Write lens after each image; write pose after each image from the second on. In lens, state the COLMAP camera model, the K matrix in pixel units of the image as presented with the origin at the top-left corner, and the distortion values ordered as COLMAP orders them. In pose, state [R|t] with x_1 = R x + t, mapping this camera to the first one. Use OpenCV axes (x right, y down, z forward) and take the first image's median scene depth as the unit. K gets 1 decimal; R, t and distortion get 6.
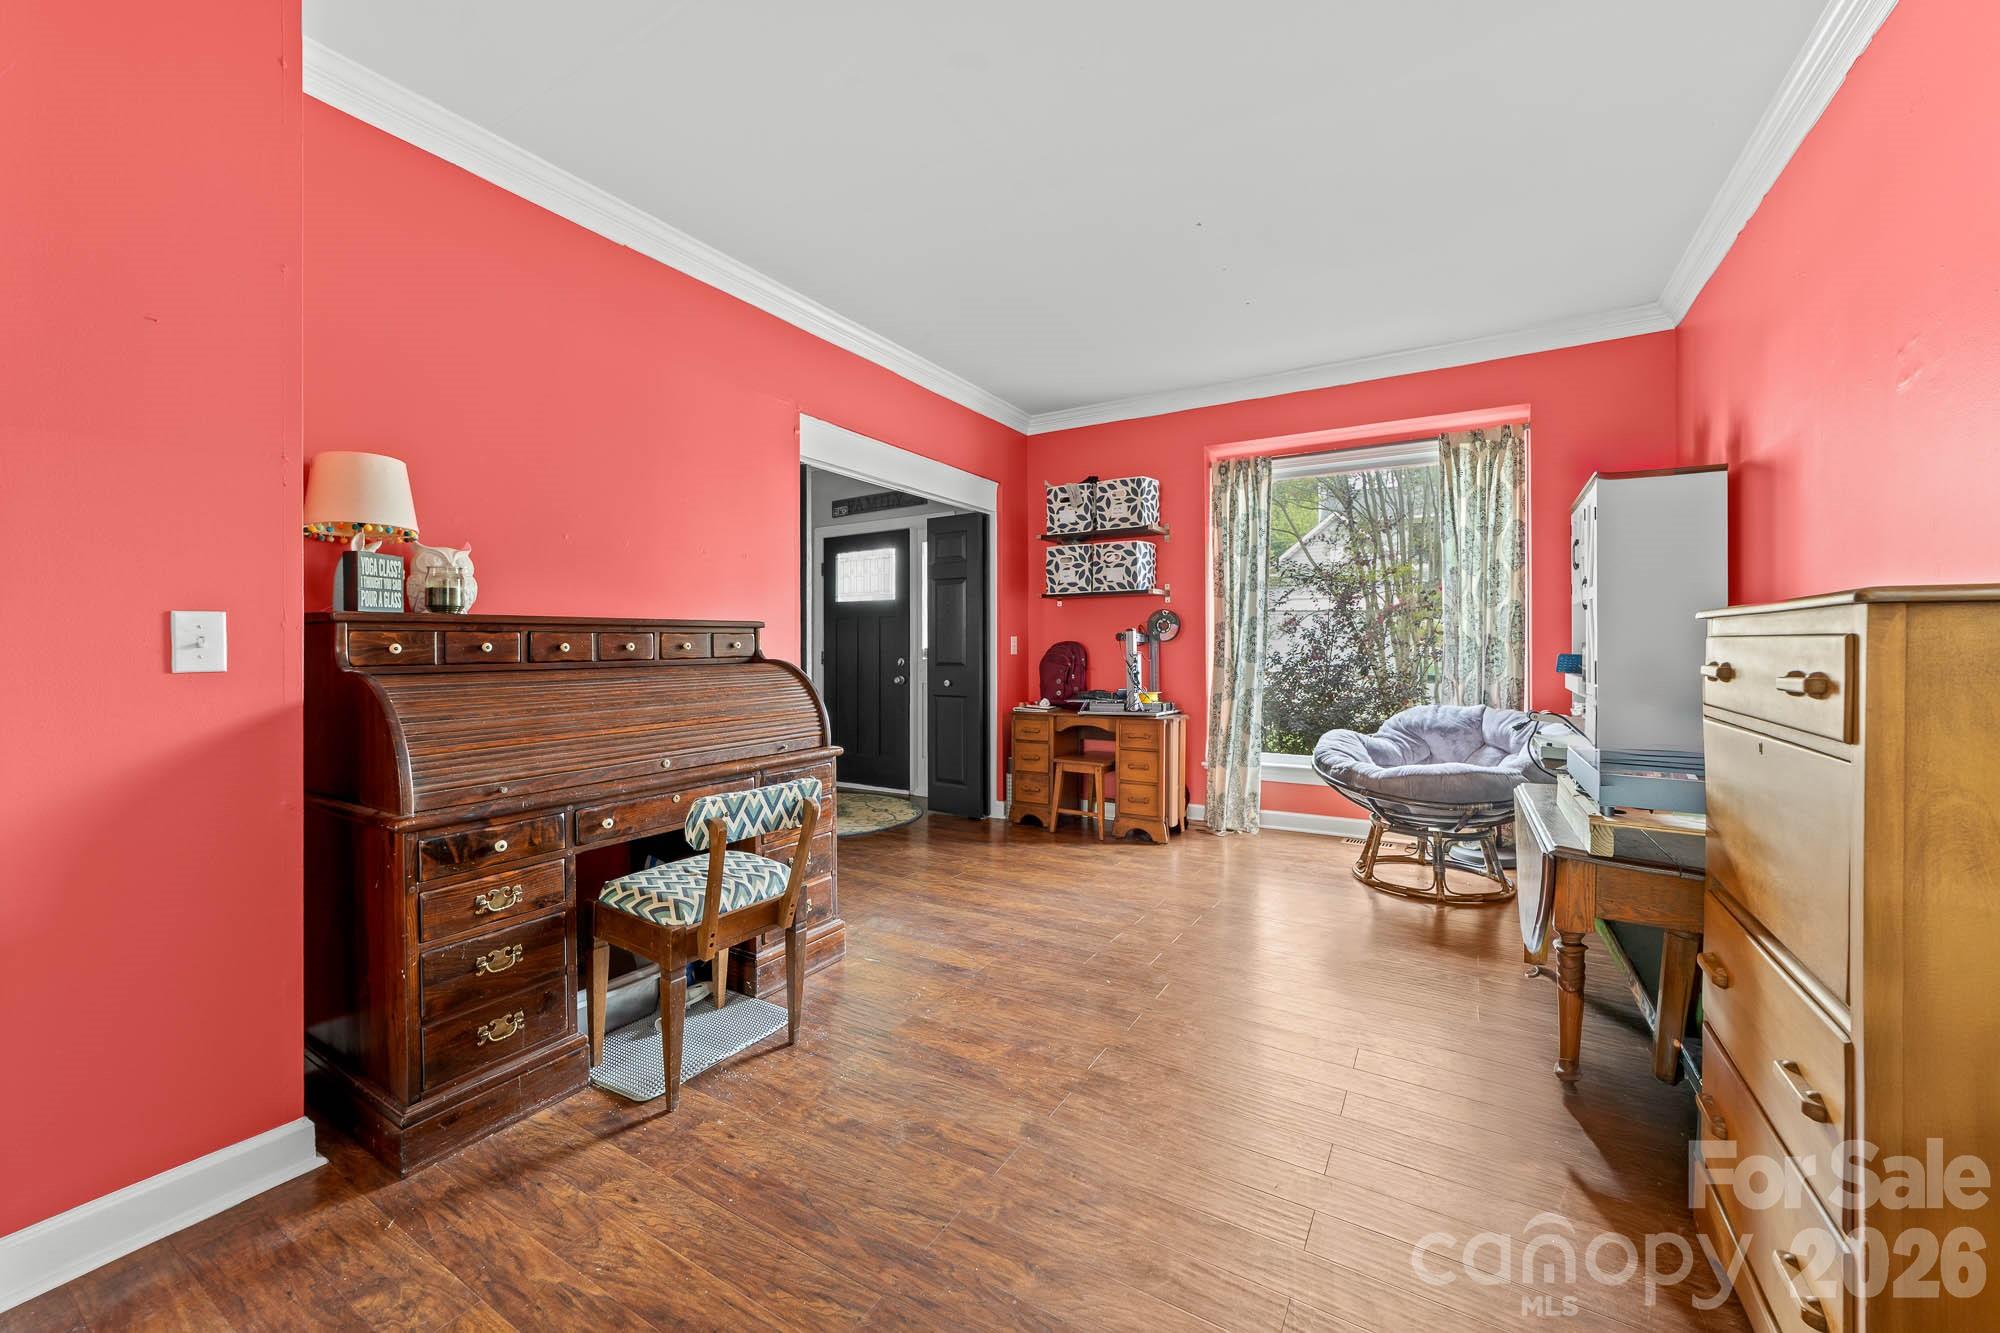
lens RADIAL K [[781.2, 0, 987.1], [0, 781.2, 641.1], [0, 0, 1]] dist [-0.014142, -0.000027]
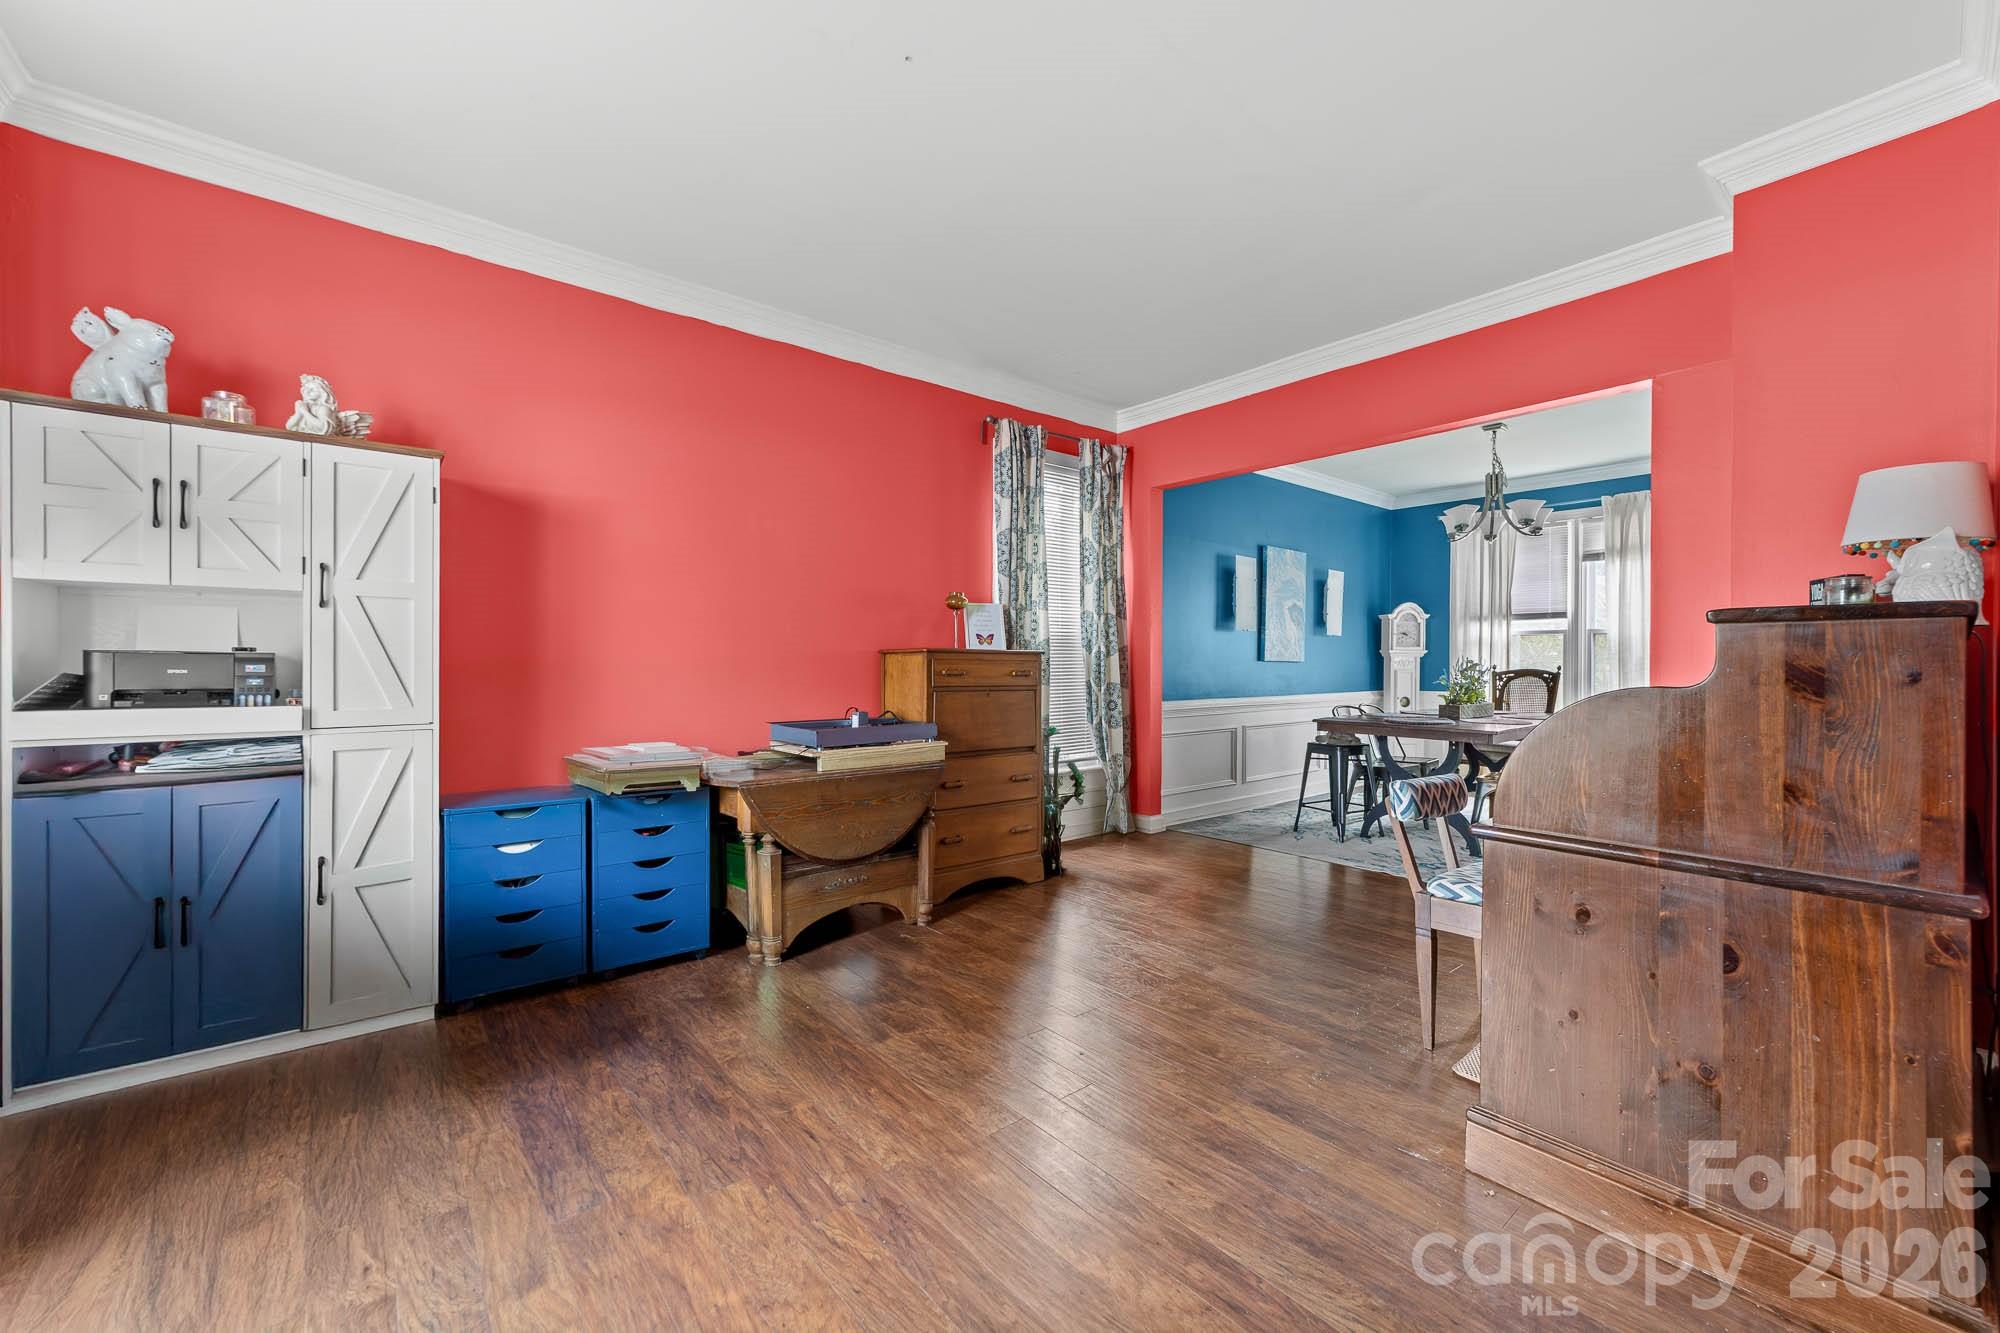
lens RADIAL K [[781.2, 0, 1004.4], [0, 781.2, 671.6], [0, 0, 1]] dist [-0.014142, -0.000027]
pose [[-0.950823, -0.009485, 0.309591, -0.013249], [-0.009982, 0.999950, -0.000020, 0.011961], [-0.309575, -0.003109, -0.950870, 0.995588]]
